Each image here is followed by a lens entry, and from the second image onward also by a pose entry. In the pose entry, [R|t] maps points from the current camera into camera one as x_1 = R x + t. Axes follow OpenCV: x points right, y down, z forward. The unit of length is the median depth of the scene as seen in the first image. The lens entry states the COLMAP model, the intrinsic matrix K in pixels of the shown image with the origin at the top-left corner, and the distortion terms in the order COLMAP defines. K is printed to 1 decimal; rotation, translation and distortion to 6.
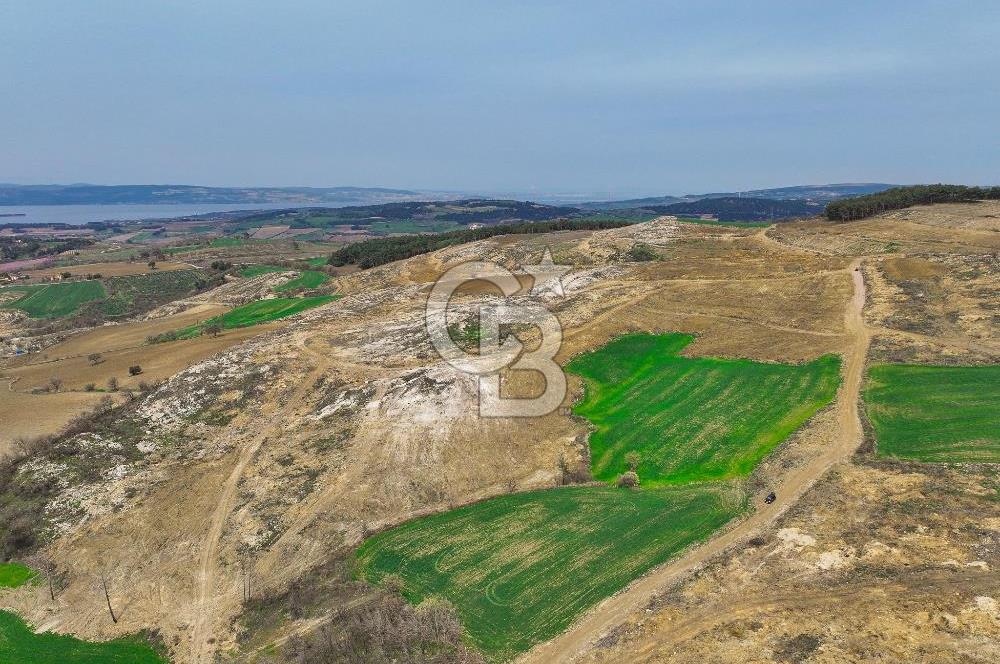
lens RADIAL K [[710.7, 0, 506.0], [0, 710.7, 336.7], [0, 0, 1]] dist [-0.000076, 0.010593]
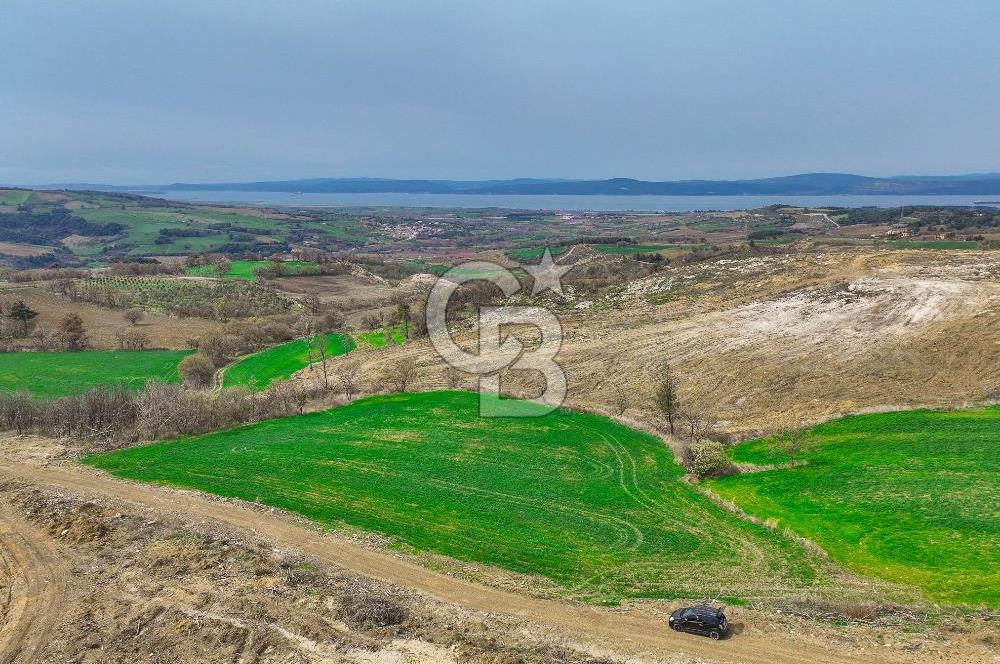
lens RADIAL K [[710.7, 0, 506.5], [0, 710.7, 332.0], [0, 0, 1]] dist [-0.000076, 0.010593]
pose [[0.290528, 0.190505, -0.937711, 0.458189], [-0.194491, 0.971281, 0.137066, 0.089062], [0.936892, 0.142555, 0.319236, 0.684909]]
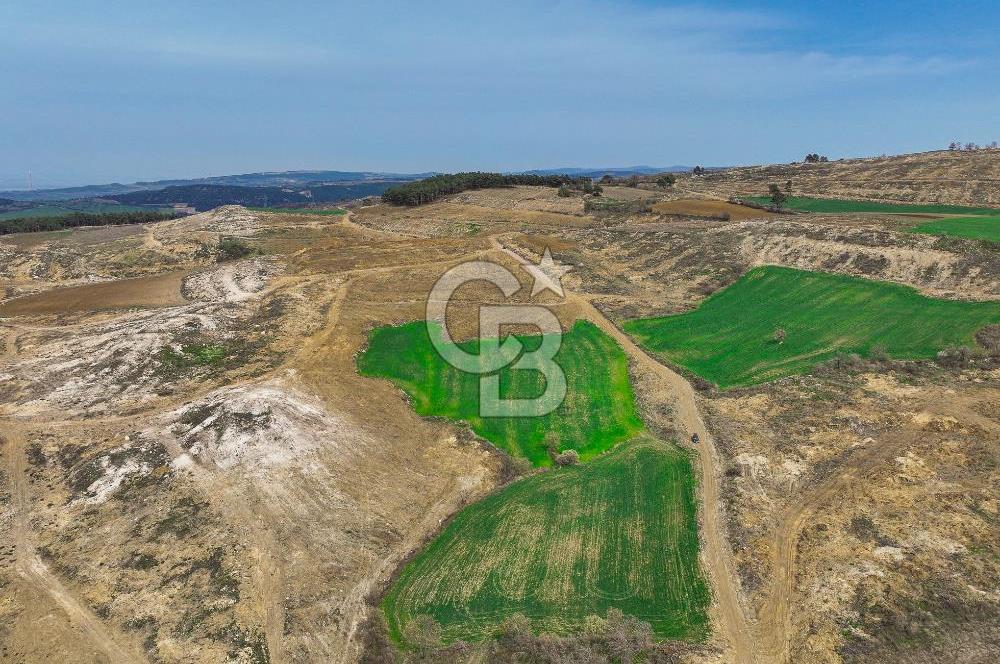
lens RADIAL K [[754.1, 0, 517.7], [0, 754.1, 305.6], [0, 0, 1]] dist [0.003055, 0.004987]
pose [[0.749830, -0.111145, 0.652228, -0.509735], [0.133560, 0.990922, 0.015315, -0.037769], [-0.648010, 0.075628, 0.757868, 0.191530]]
